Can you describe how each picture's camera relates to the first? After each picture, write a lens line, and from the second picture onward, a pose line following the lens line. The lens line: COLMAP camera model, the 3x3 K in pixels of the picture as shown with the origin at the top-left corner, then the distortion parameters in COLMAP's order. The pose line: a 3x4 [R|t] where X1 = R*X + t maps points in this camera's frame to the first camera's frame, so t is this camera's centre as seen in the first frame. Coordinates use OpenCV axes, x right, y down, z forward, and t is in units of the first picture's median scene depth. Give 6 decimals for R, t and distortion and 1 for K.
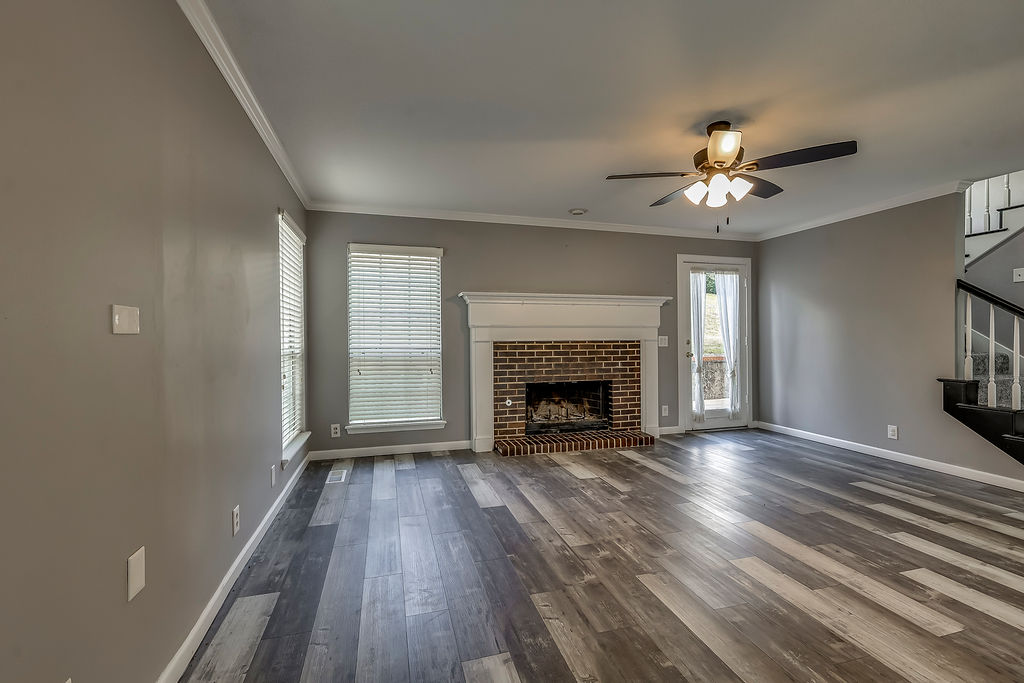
lens RADIAL K [[440.9, 0, 514.4], [0, 440.9, 339.9], [0, 0, 1]] dist [0.004375, 0.000012]
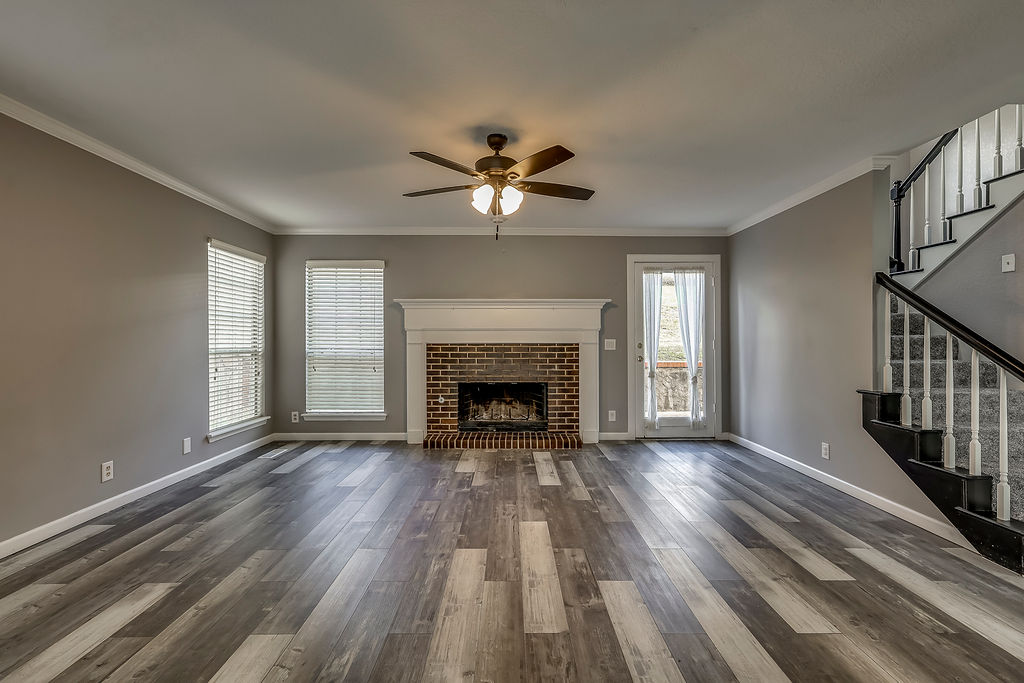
lens RADIAL K [[440.9, 0, 514.4], [0, 440.9, 339.9], [0, 0, 1]] dist [0.004375, 0.000012]
pose [[0.963609, 0.003375, -0.267294, 0.426350], [-0.005389, 0.999962, -0.006803, 0.000892], [0.267261, 0.007996, 0.963591, 0.003535]]
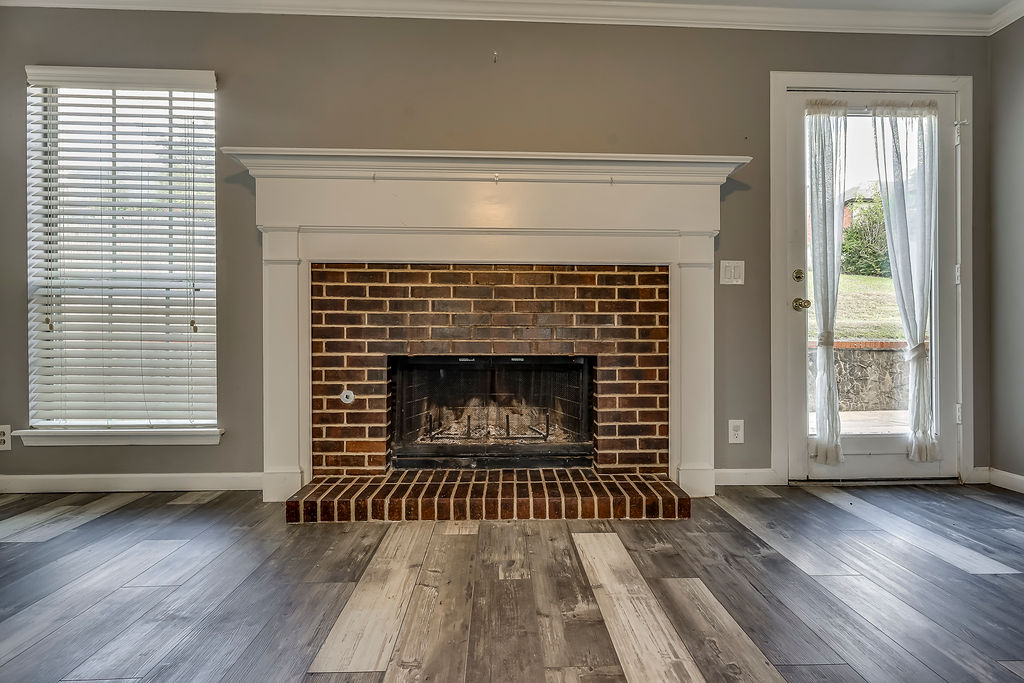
lens RADIAL K [[440.9, 0, 514.4], [0, 440.9, 339.9], [0, 0, 1]] dist [0.004375, 0.000012]
pose [[0.969912, 0.006426, -0.243369, 0.254140], [-0.007132, 0.999973, -0.002017, 0.078557], [0.243350, 0.003692, 0.969932, 0.566211]]
